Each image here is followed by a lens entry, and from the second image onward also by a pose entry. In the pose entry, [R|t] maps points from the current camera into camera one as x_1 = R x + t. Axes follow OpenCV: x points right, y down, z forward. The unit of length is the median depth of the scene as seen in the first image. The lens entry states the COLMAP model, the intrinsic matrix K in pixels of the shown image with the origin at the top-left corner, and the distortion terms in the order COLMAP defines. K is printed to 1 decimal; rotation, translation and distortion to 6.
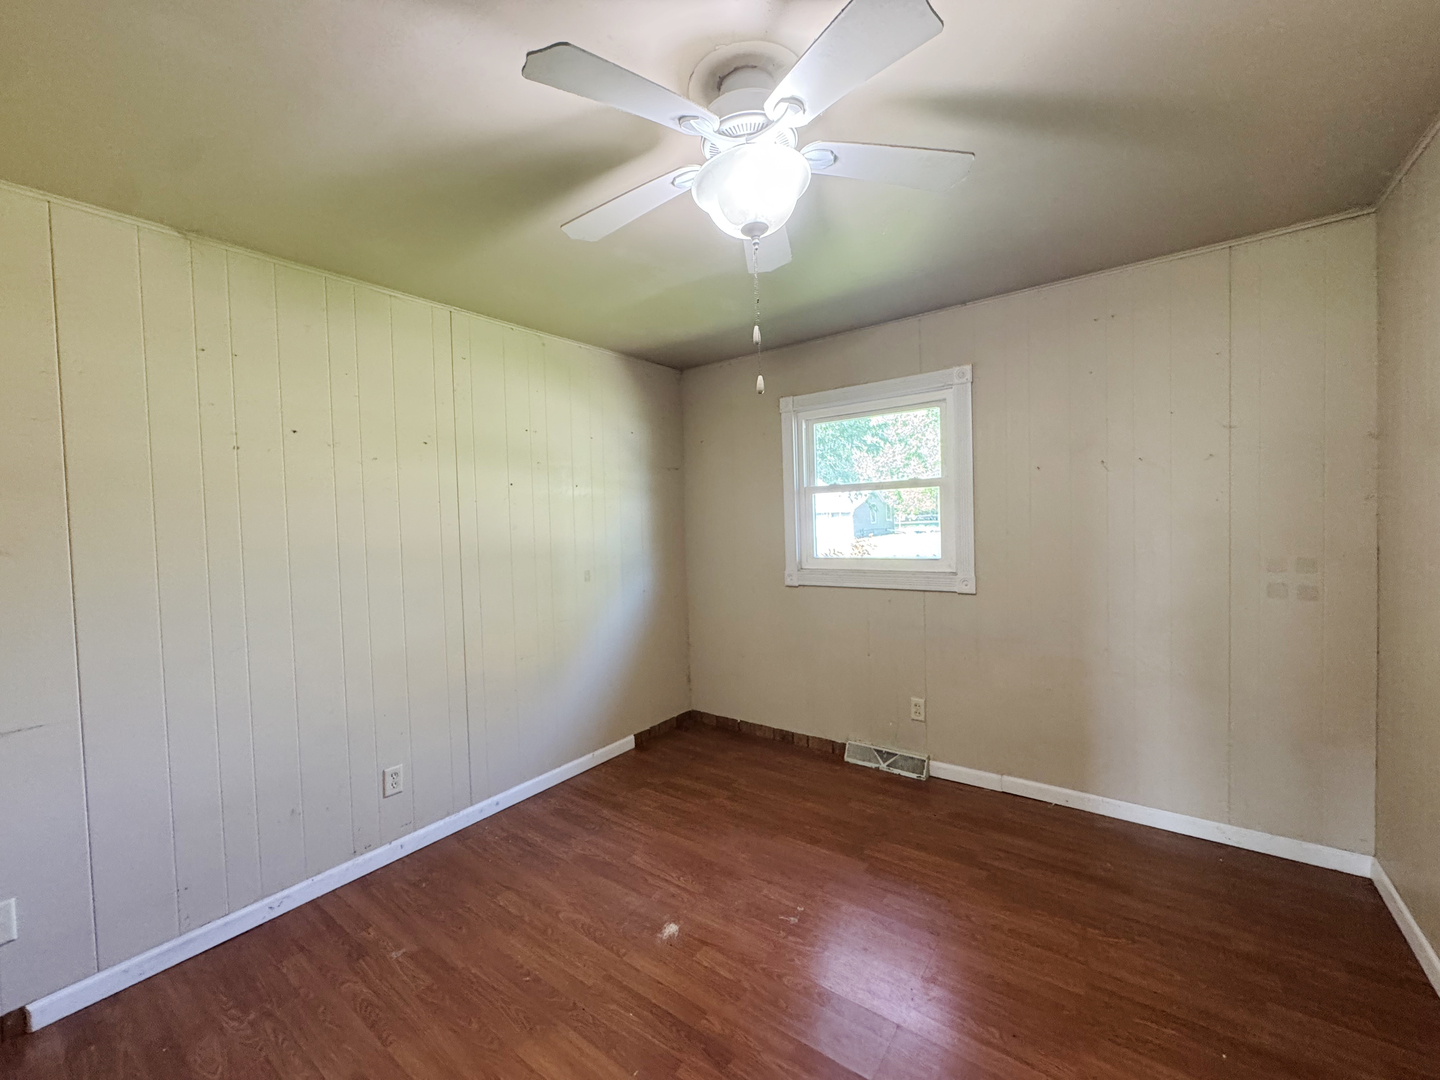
lens RADIAL K [[574.8, 0, 718.8], [0, 574.8, 539.1], [0, 0, 1]] dist [-0.004400, -0.000200]
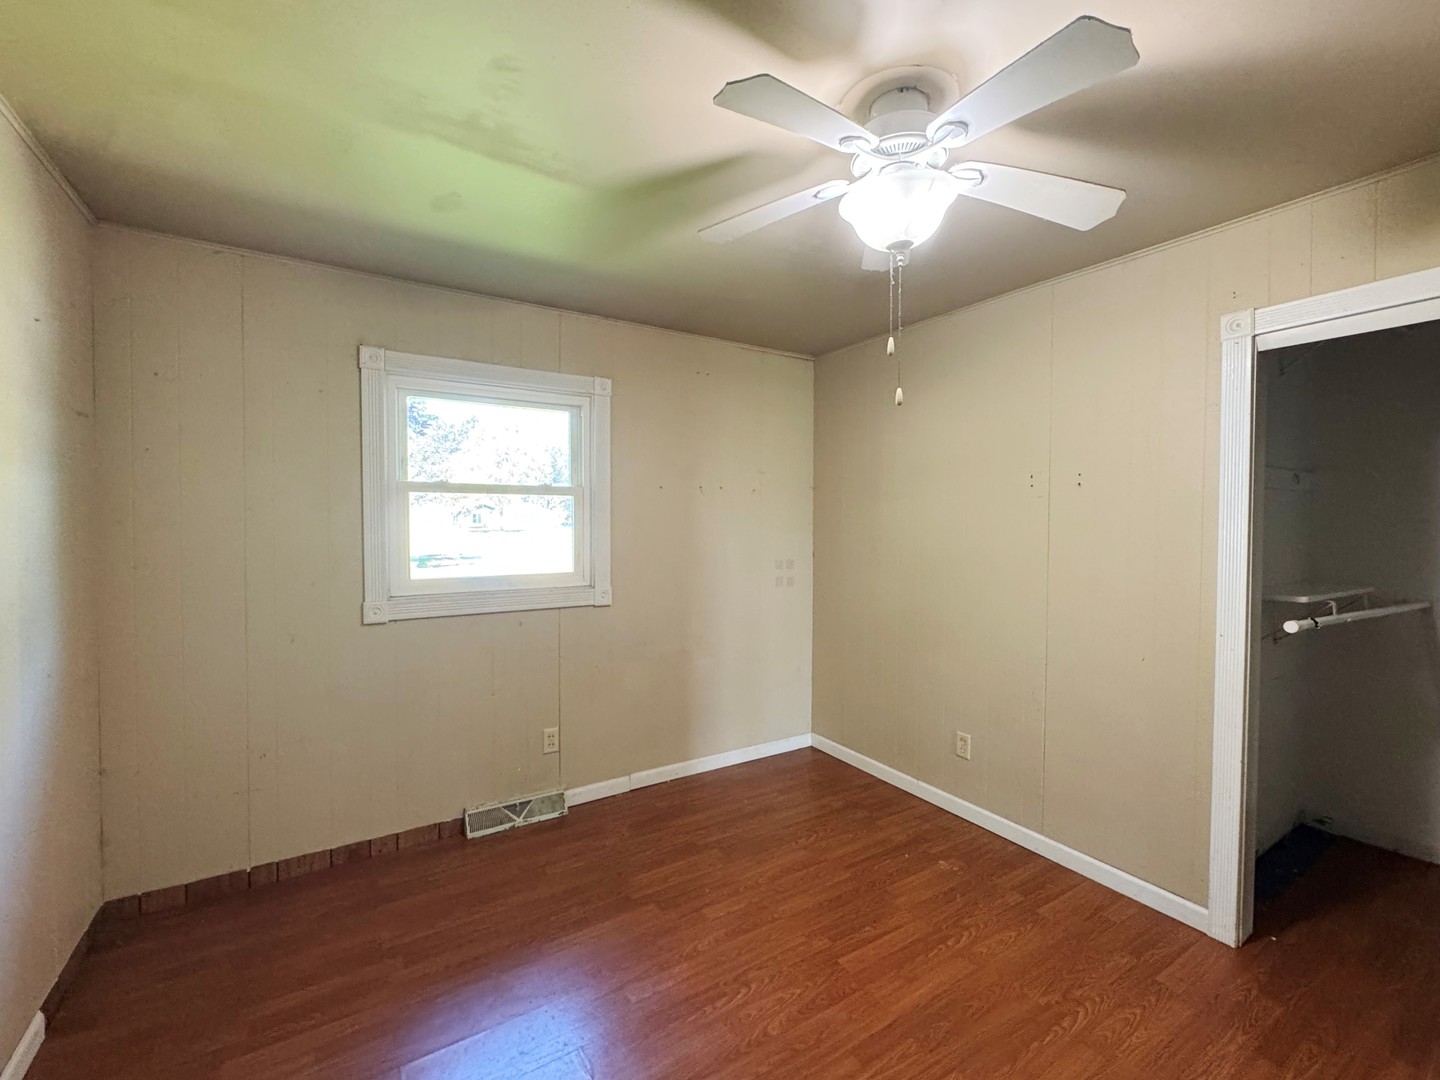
lens RADIAL K [[617.2, 0, 720.0], [0, 617.2, 540.0], [0, 0, 1]] dist [-0.001182, 0.000156]
pose [[0.352038, 0.007513, 0.935956, -0.479094], [0.016483, 0.999763, -0.014225, -0.000884], [-0.935841, 0.020435, 0.351830, 0.408736]]
